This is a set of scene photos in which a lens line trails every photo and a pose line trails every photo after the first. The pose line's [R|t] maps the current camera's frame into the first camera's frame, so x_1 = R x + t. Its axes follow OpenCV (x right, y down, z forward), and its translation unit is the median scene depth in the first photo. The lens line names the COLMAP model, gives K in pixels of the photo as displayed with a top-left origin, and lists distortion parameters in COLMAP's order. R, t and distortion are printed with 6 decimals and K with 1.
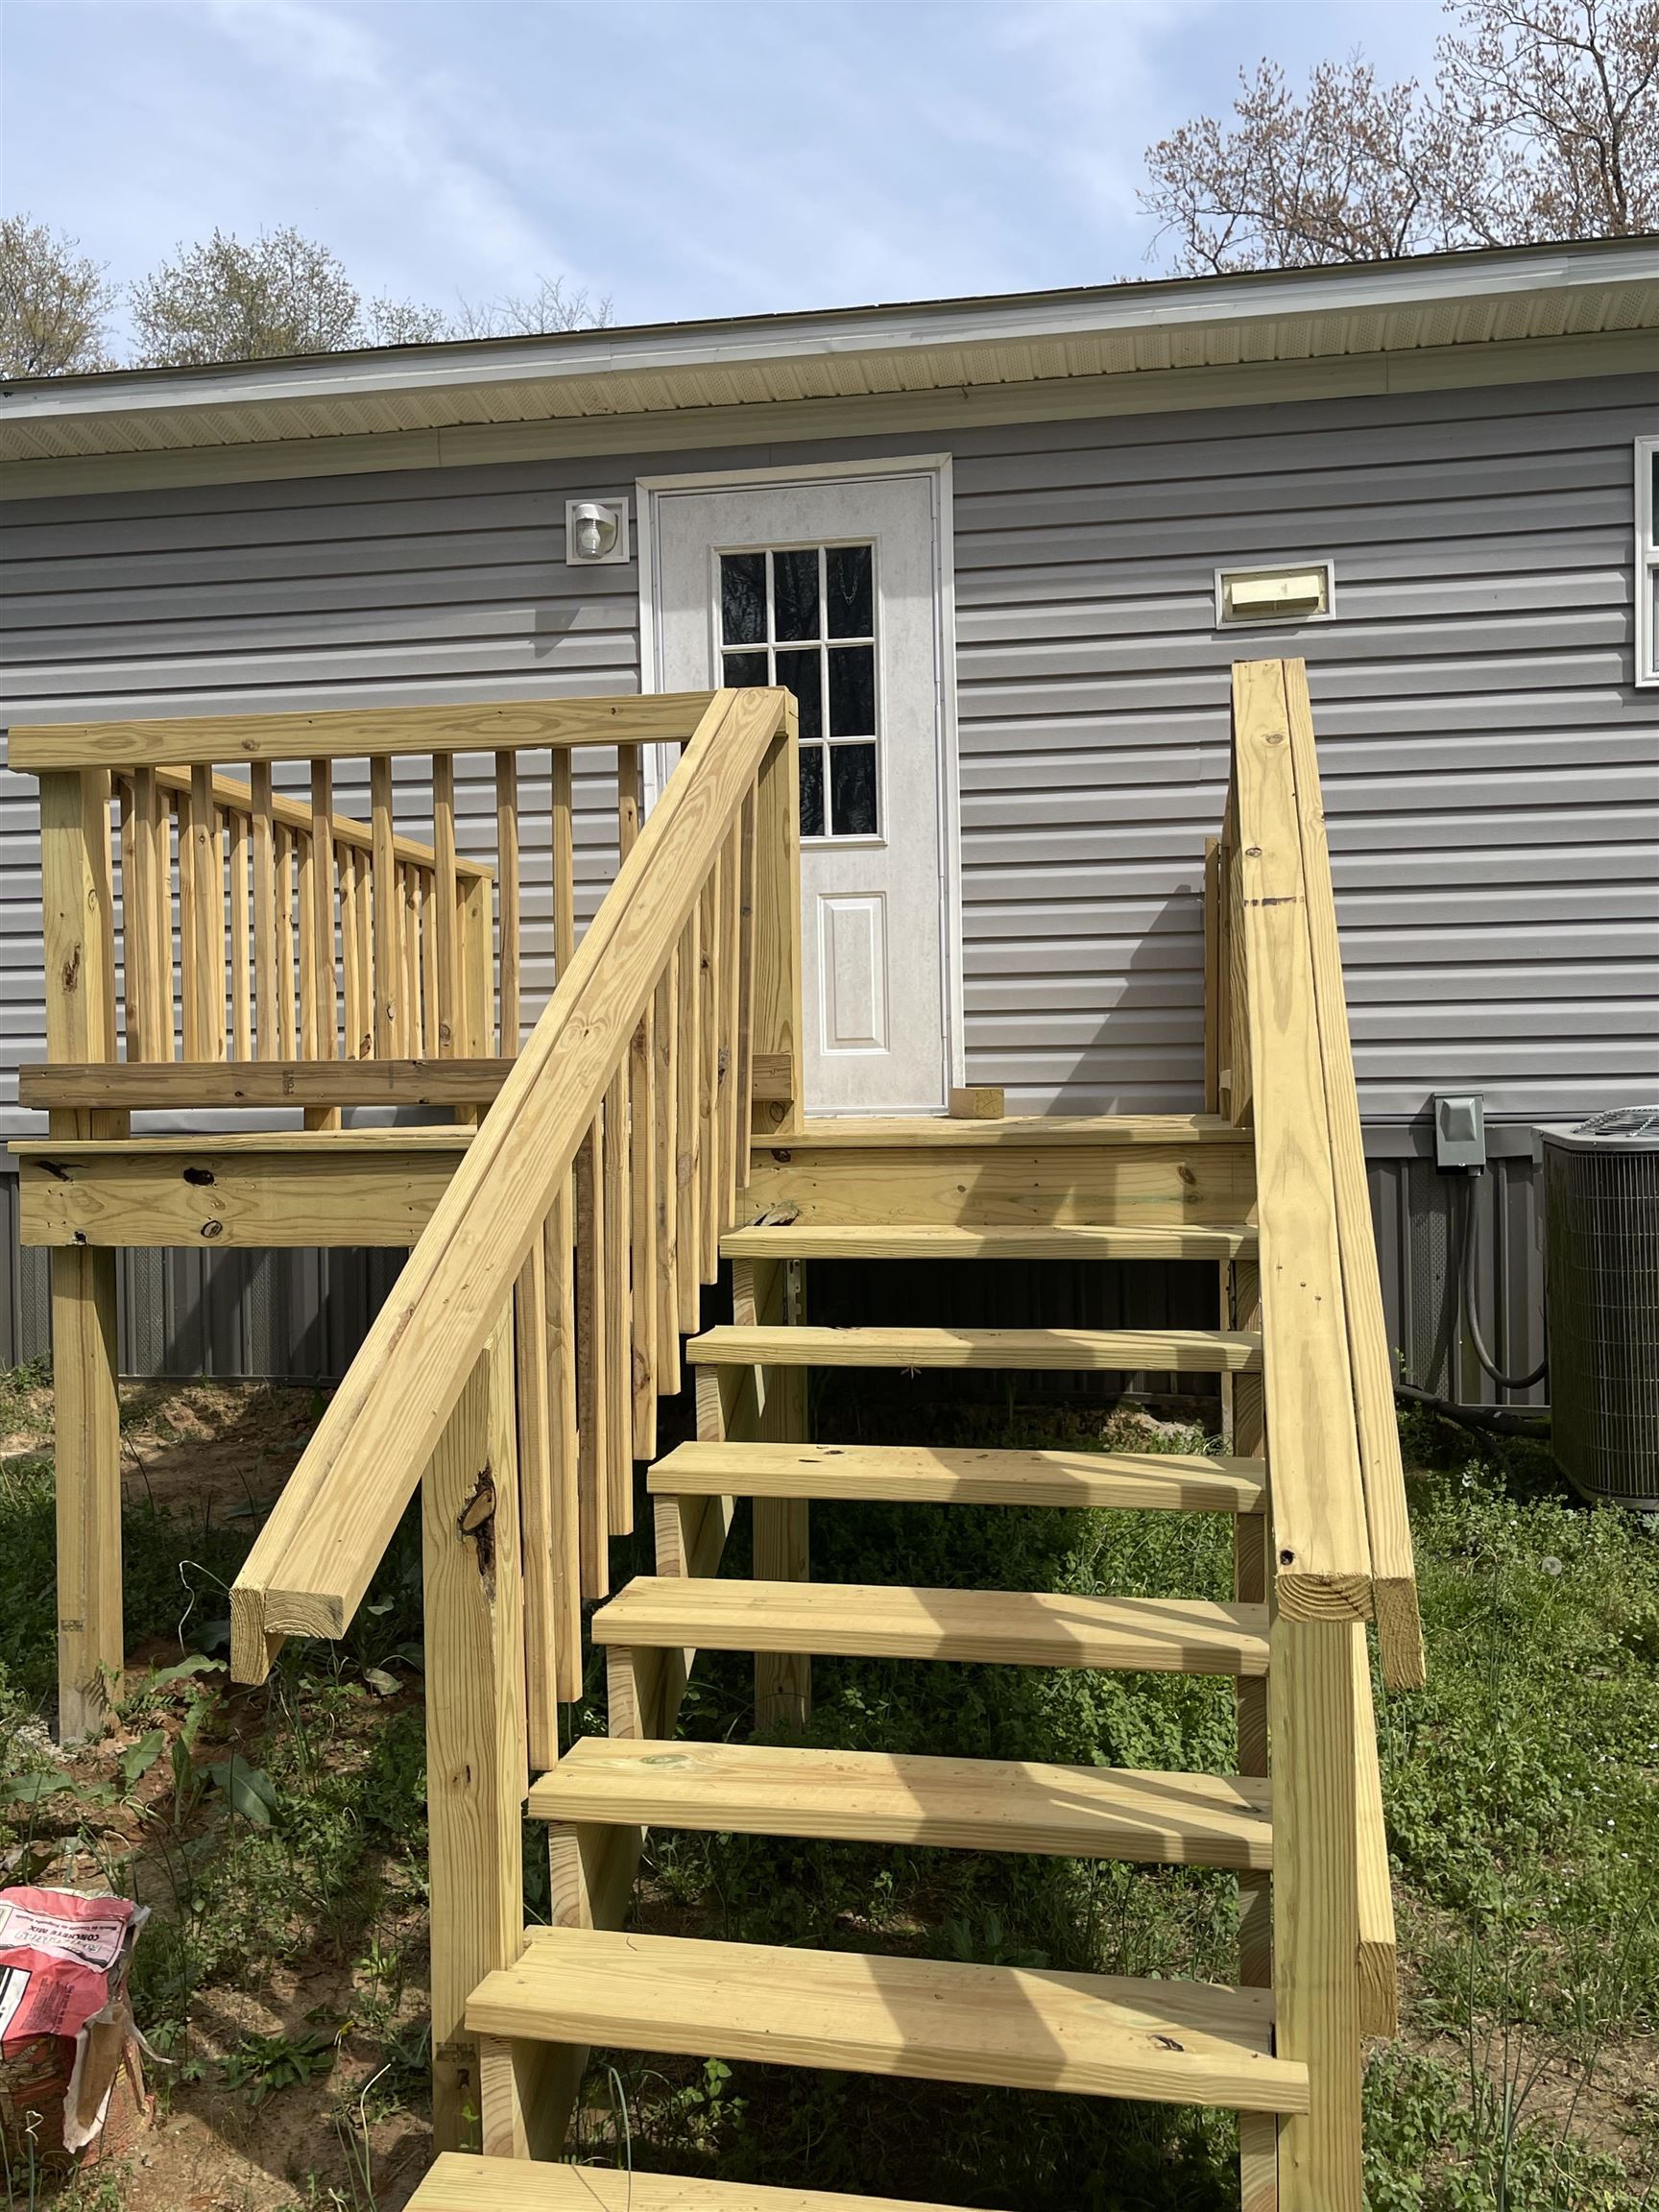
lens RADIAL K [[2032.5, 0, 829.5], [0, 2032.5, 1106.0], [0, 0, 1]] dist [0.132077, -0.294434]
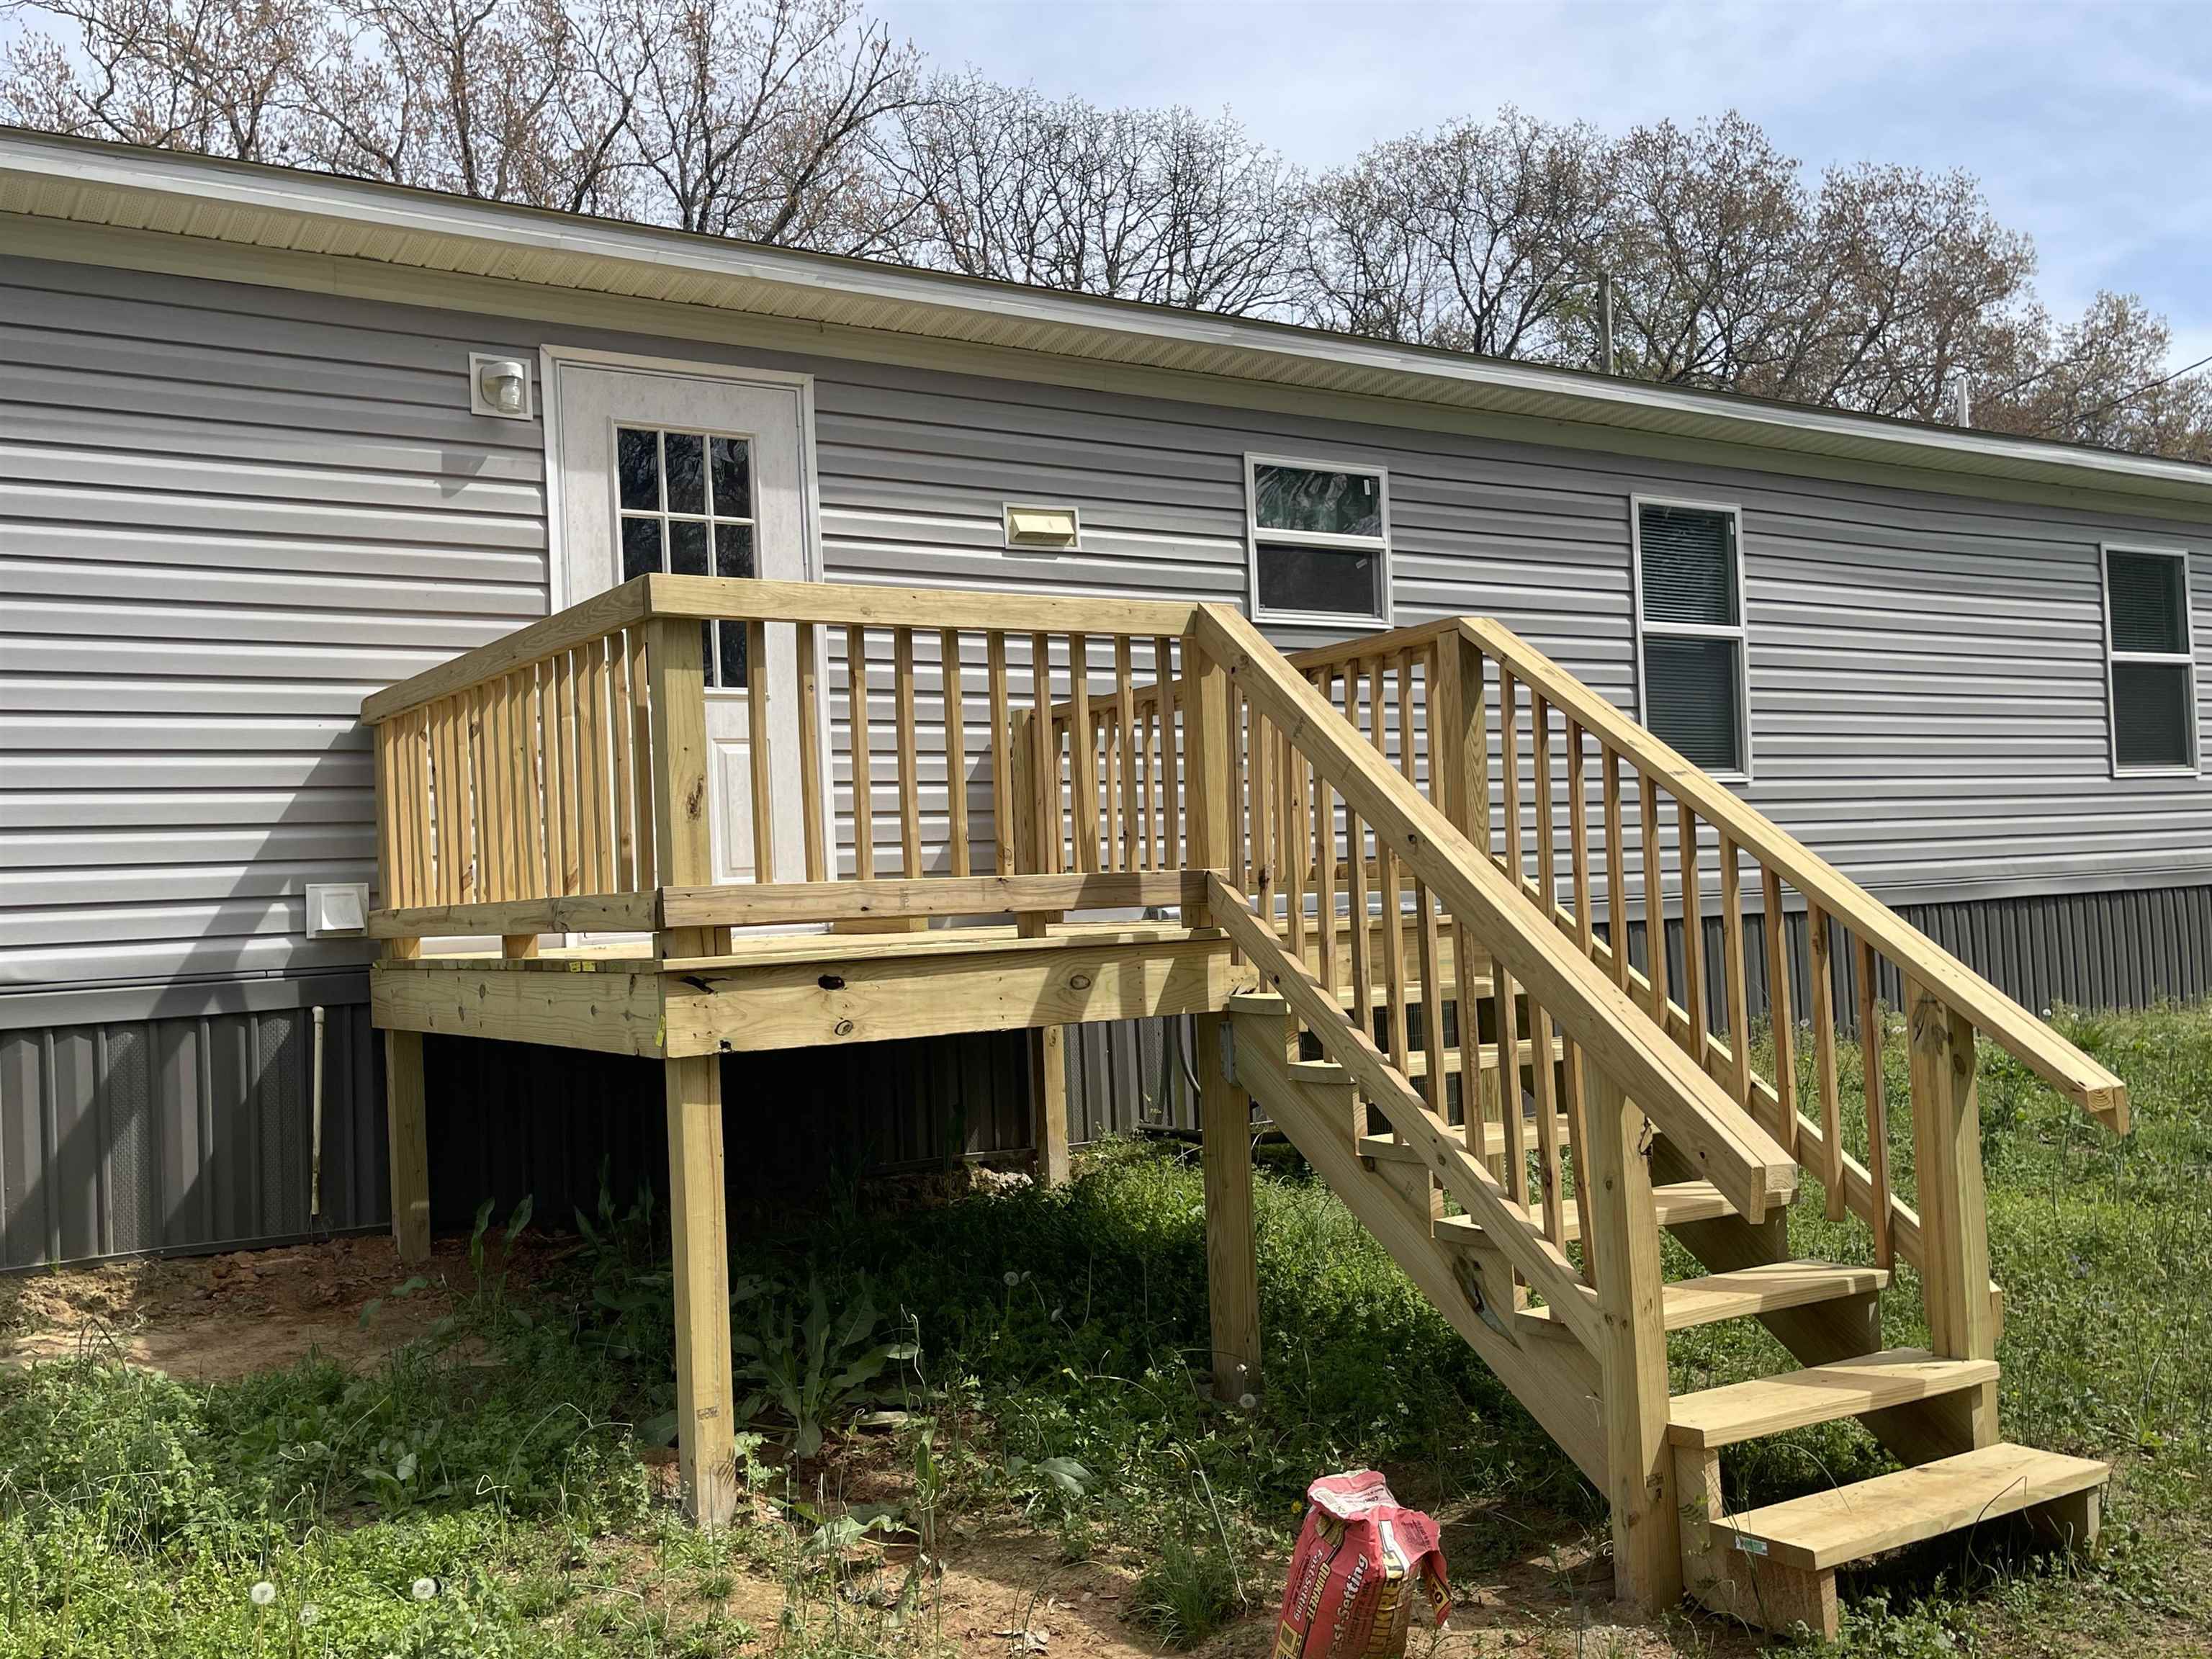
lens RADIAL K [[1986.0, 0, 1140.5], [0, 1986.0, 839.1], [0, 0, 1]] dist [0.054677, -0.014735]
pose [[0.708444, 0.000990, 0.705766, -0.617584], [0.037755, 0.998514, -0.039299, 0.003093], [-0.704756, 0.054488, 0.707354, 0.061806]]
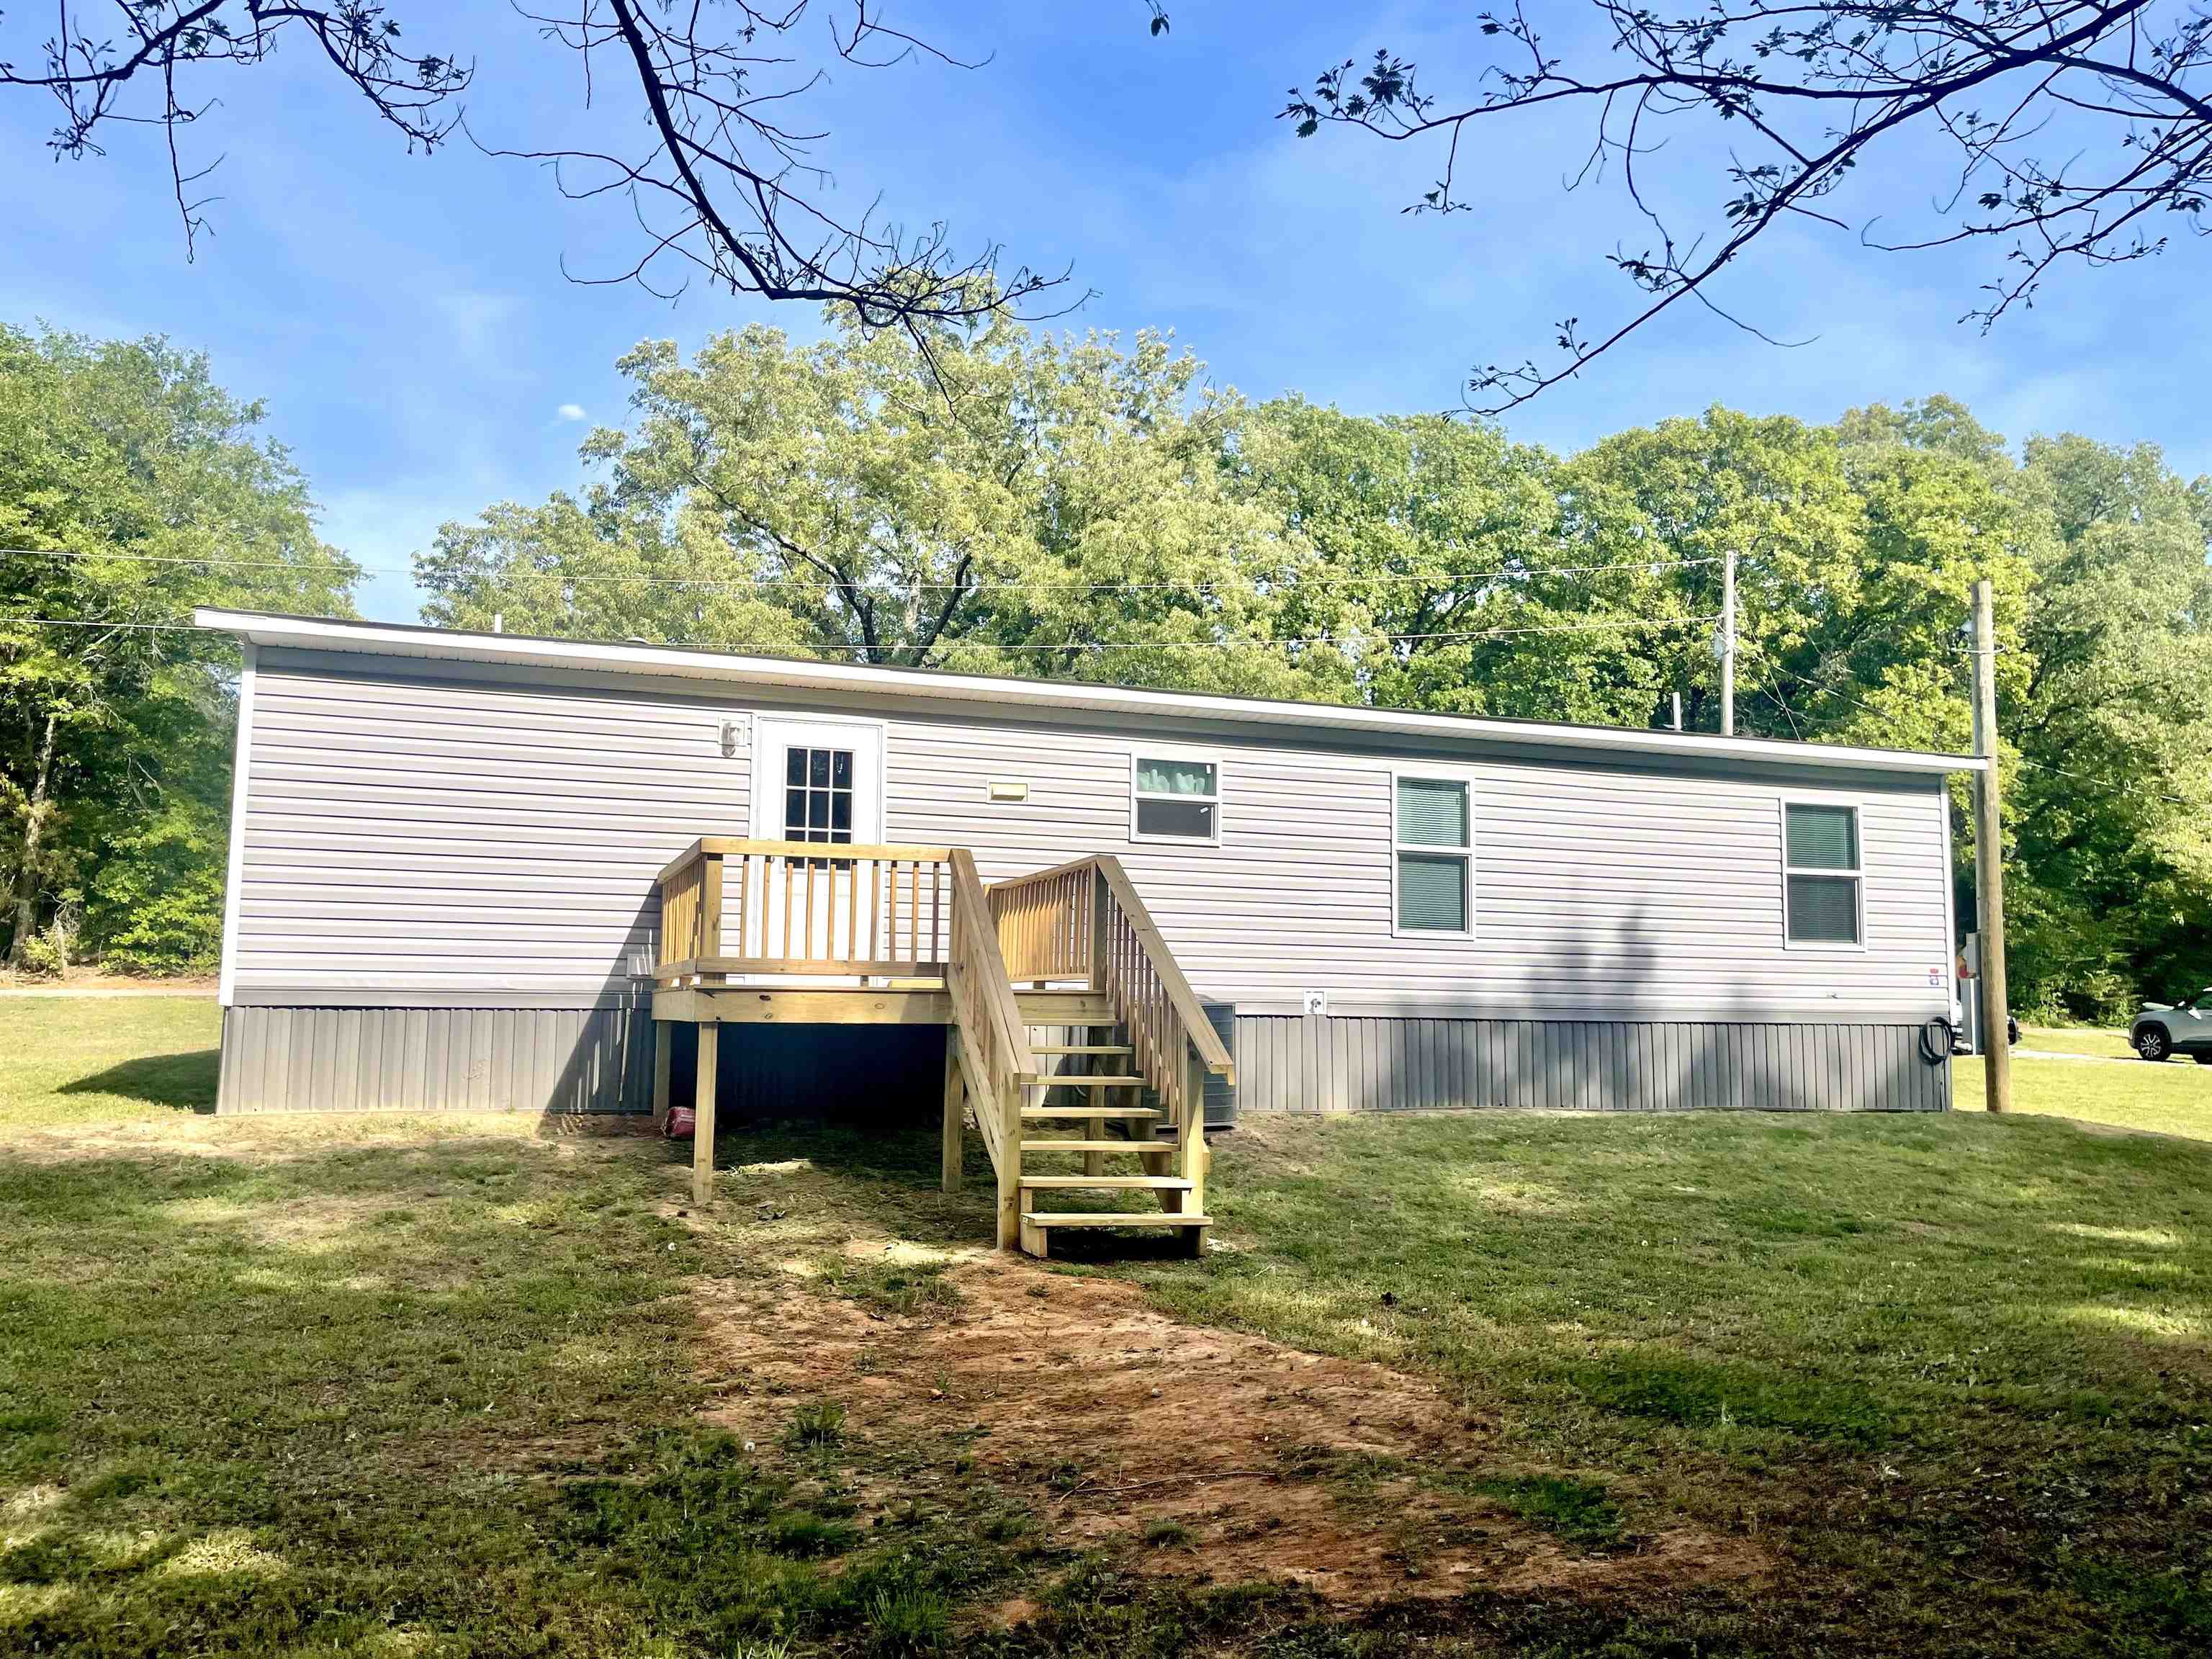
lens RADIAL K [[1646.9, 0, 1106.0], [0, 1646.9, 829.5], [0, 0, 1]] dist [0.053210, -0.070473]
pose [[0.860834, 0.081550, 0.502309, -0.695324], [-0.023568, 0.992406, -0.120728, 0.045236], [-0.508340, 0.092088, 0.856219, -0.815414]]
